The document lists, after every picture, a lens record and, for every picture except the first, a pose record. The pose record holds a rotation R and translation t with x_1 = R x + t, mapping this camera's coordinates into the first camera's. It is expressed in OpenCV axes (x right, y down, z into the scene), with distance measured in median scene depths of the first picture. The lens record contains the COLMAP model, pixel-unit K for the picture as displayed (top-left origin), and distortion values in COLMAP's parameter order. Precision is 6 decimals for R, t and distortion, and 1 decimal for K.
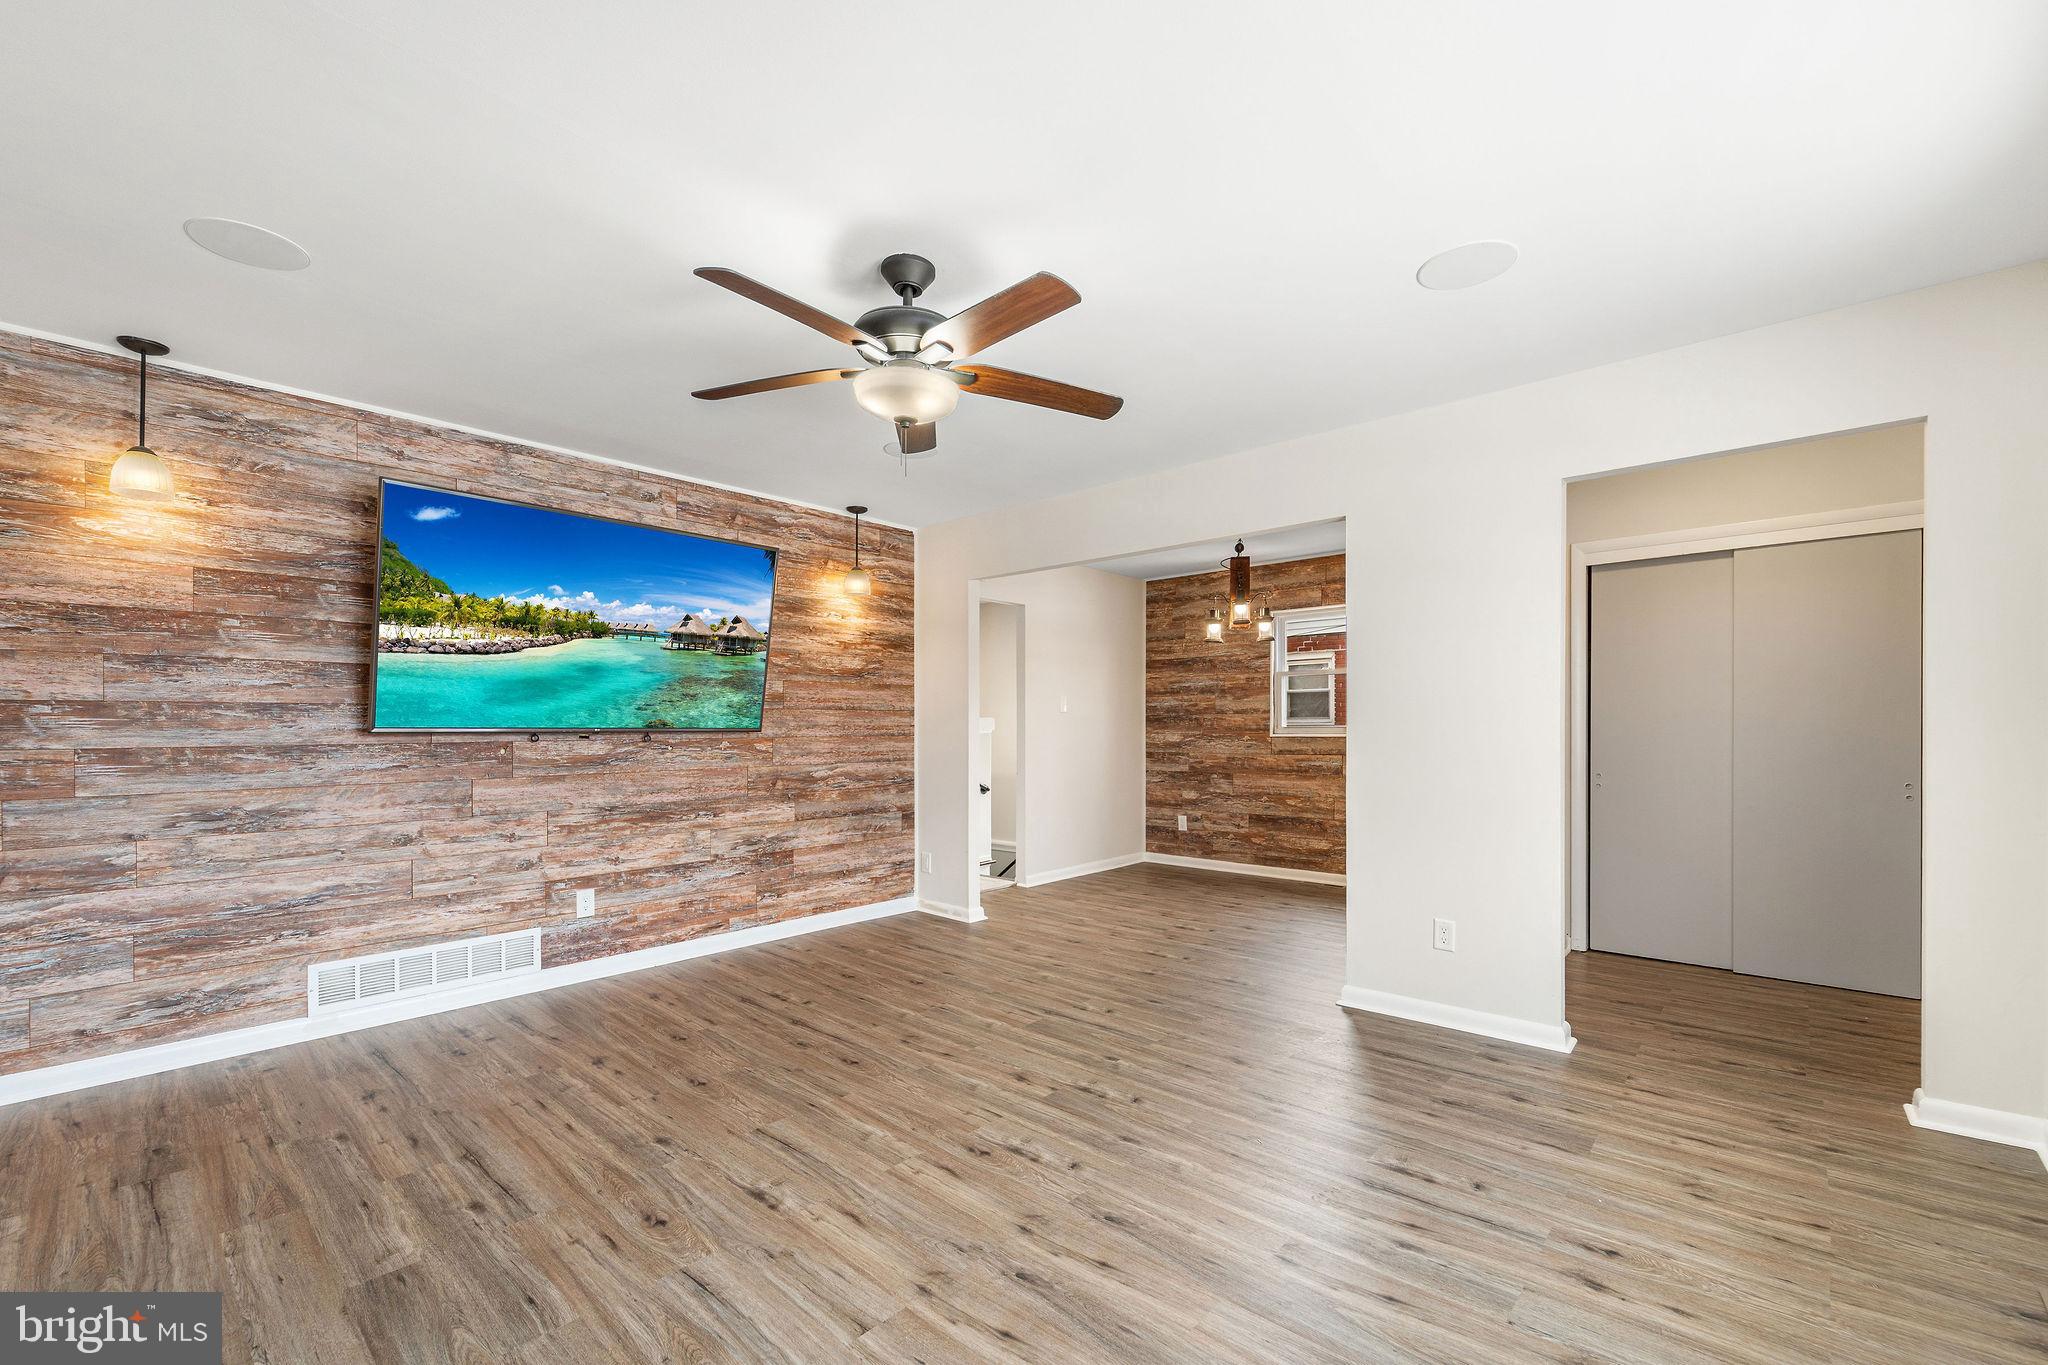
lens RADIAL K [[848.5, 0, 1017.3], [0, 848.5, 729.4], [0, 0, 1]] dist [-0.001117, -0.000270]
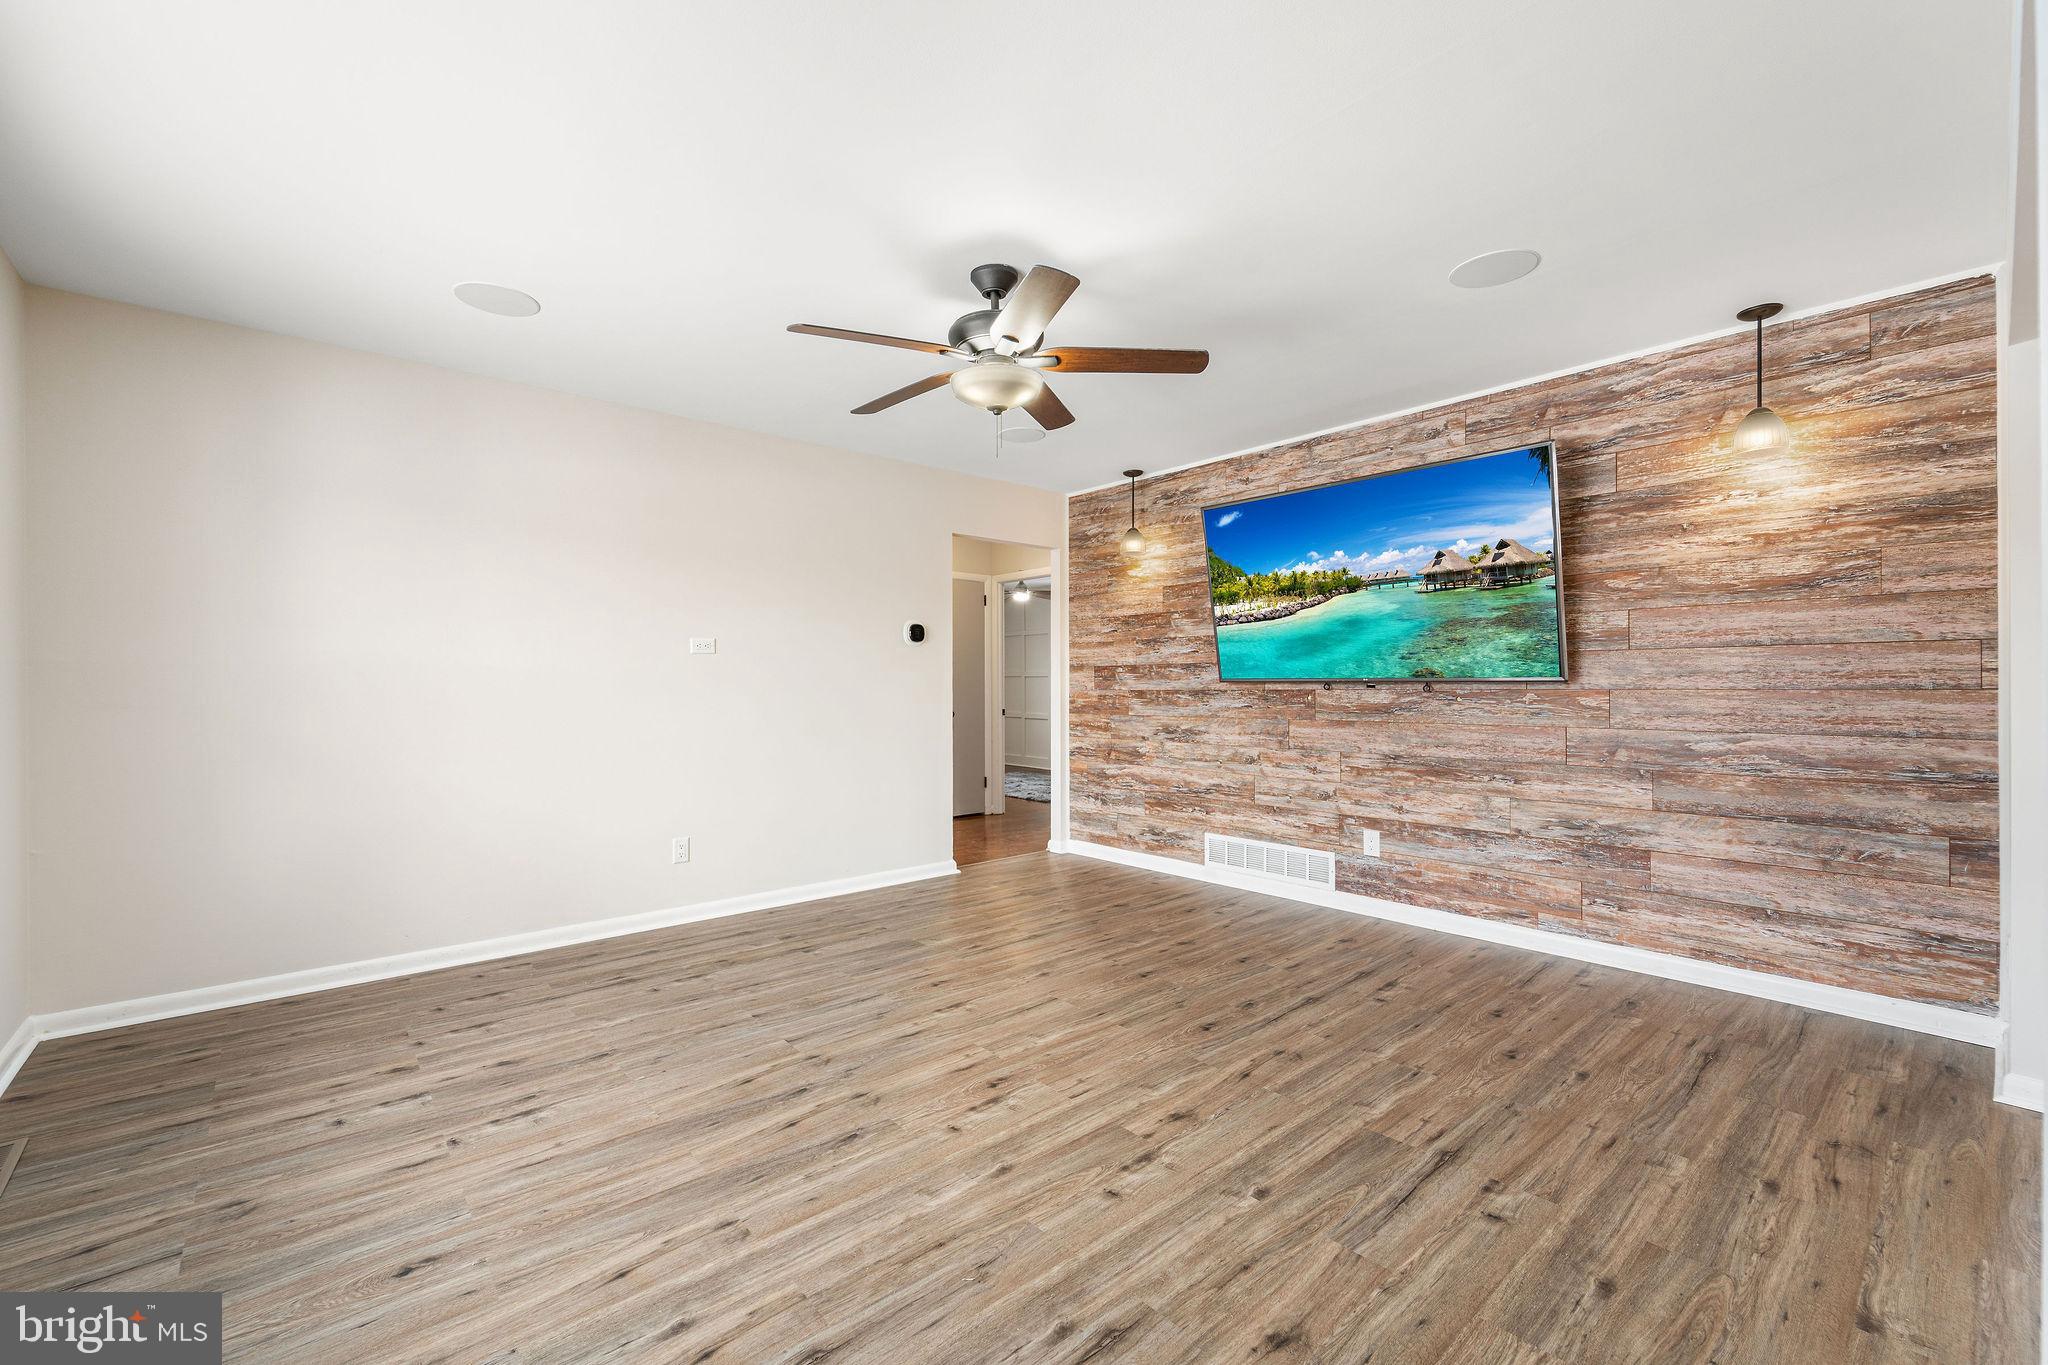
lens RADIAL K [[835.8, 0, 1014.8], [0, 835.8, 683.6], [0, 0, 1]] dist [-0.001847, -0.000484]
pose [[-0.122909, 0.003394, -0.992412, 0.548553], [0.002365, 0.999992, 0.003127, 0.001359], [0.992415, -0.001963, -0.122916, 0.648104]]
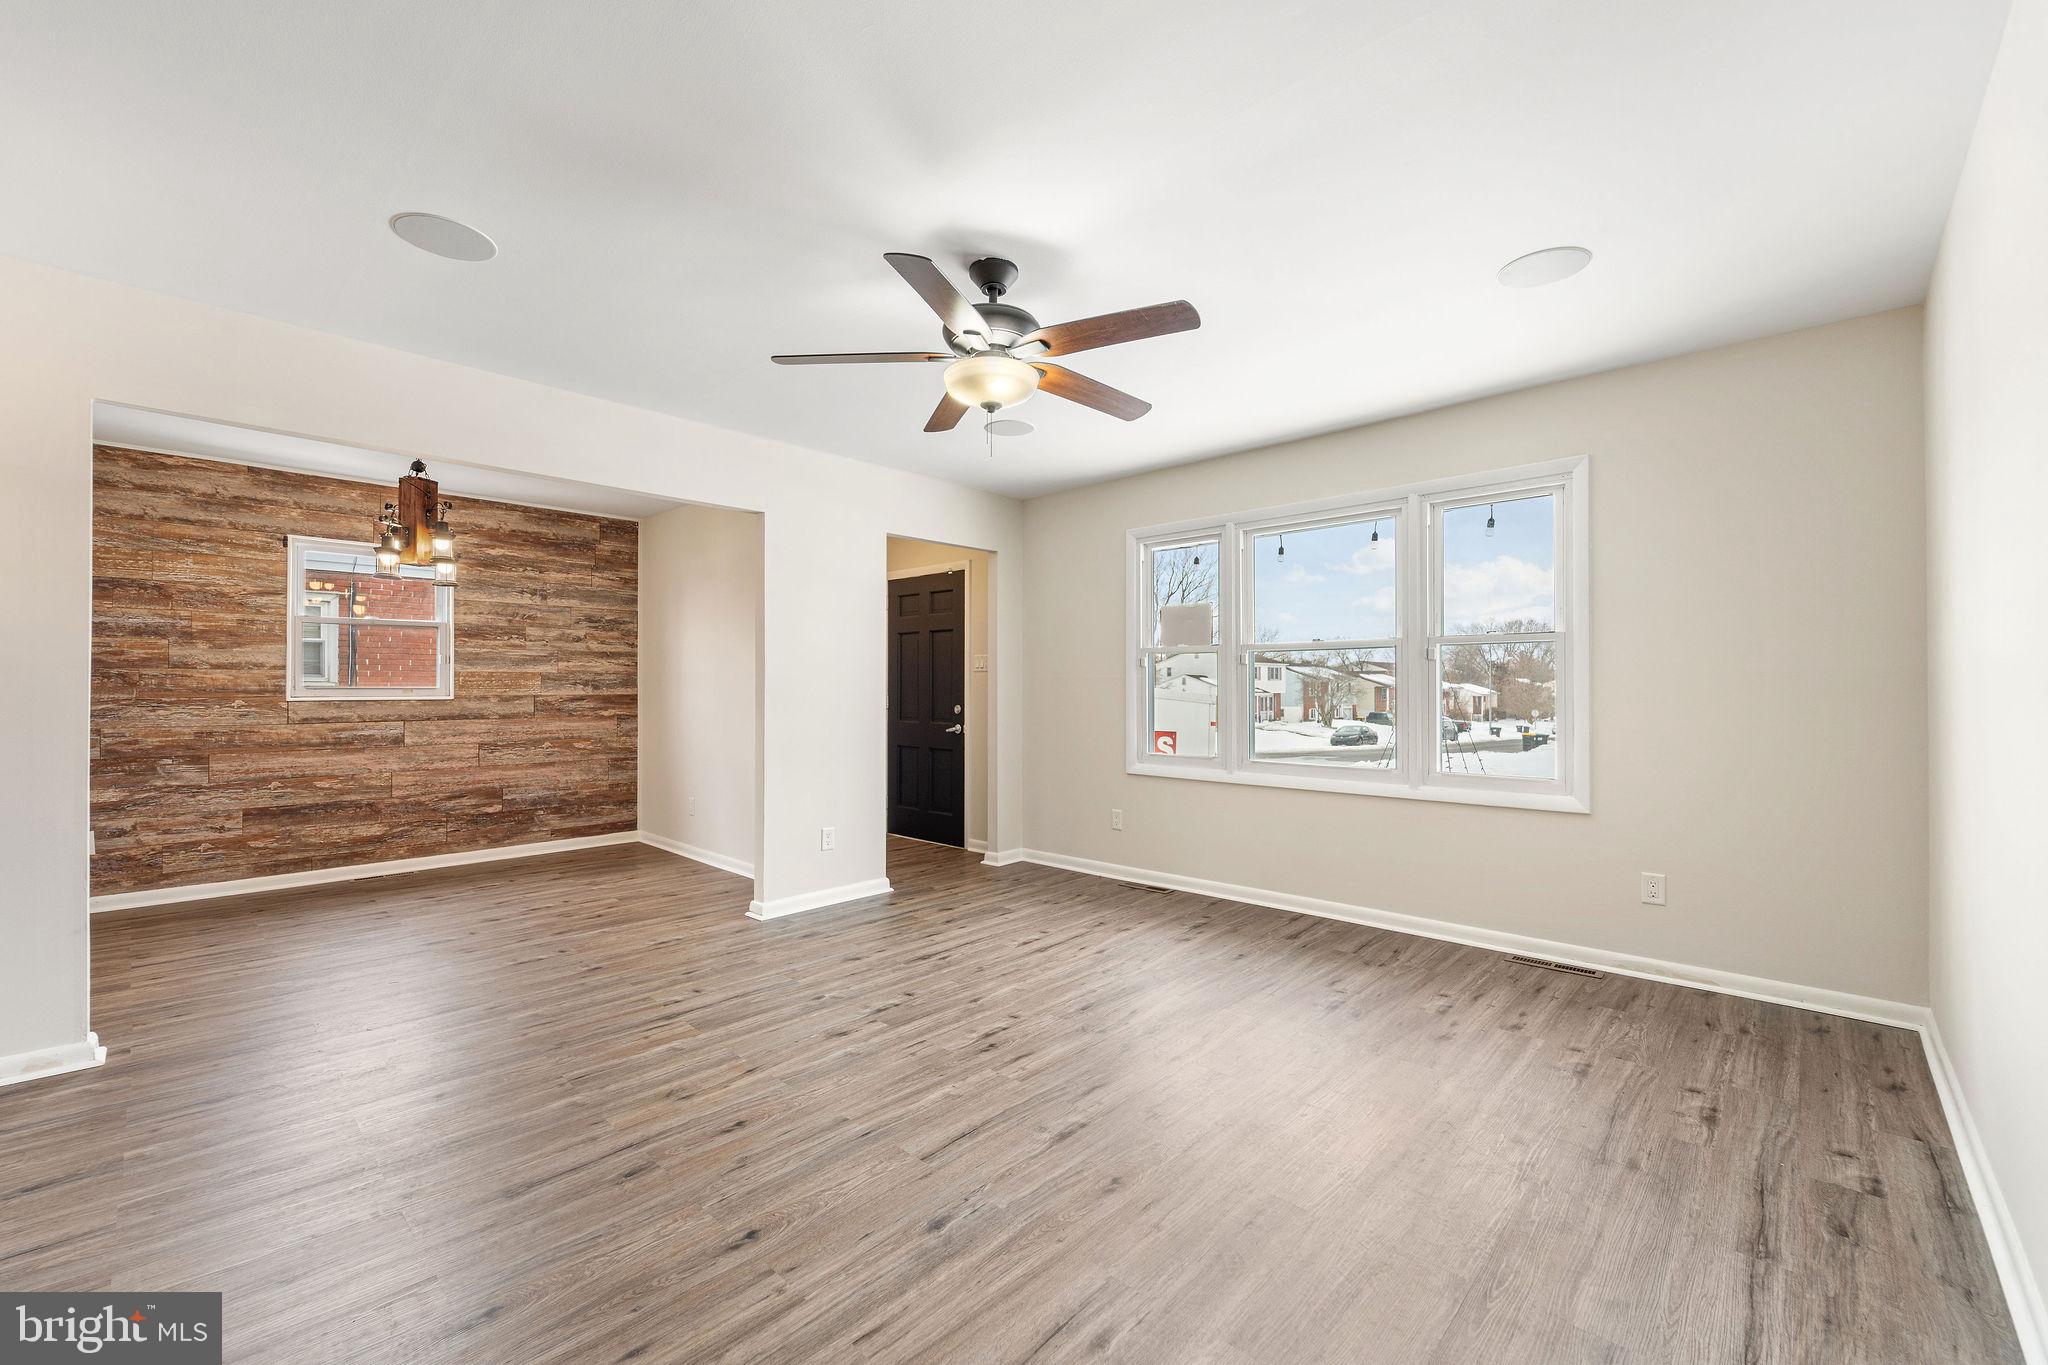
lens RADIAL K [[829.8, 0, 1030.3], [0, 829.8, 683.7], [0, 0, 1]] dist [-0.001021, -0.000916]
pose [[0.011366, 0.010326, 0.999882, -0.673924], [0.002536, 0.999943, -0.010355, 0.004231], [-0.999932, 0.002654, 0.011340, 0.523609]]
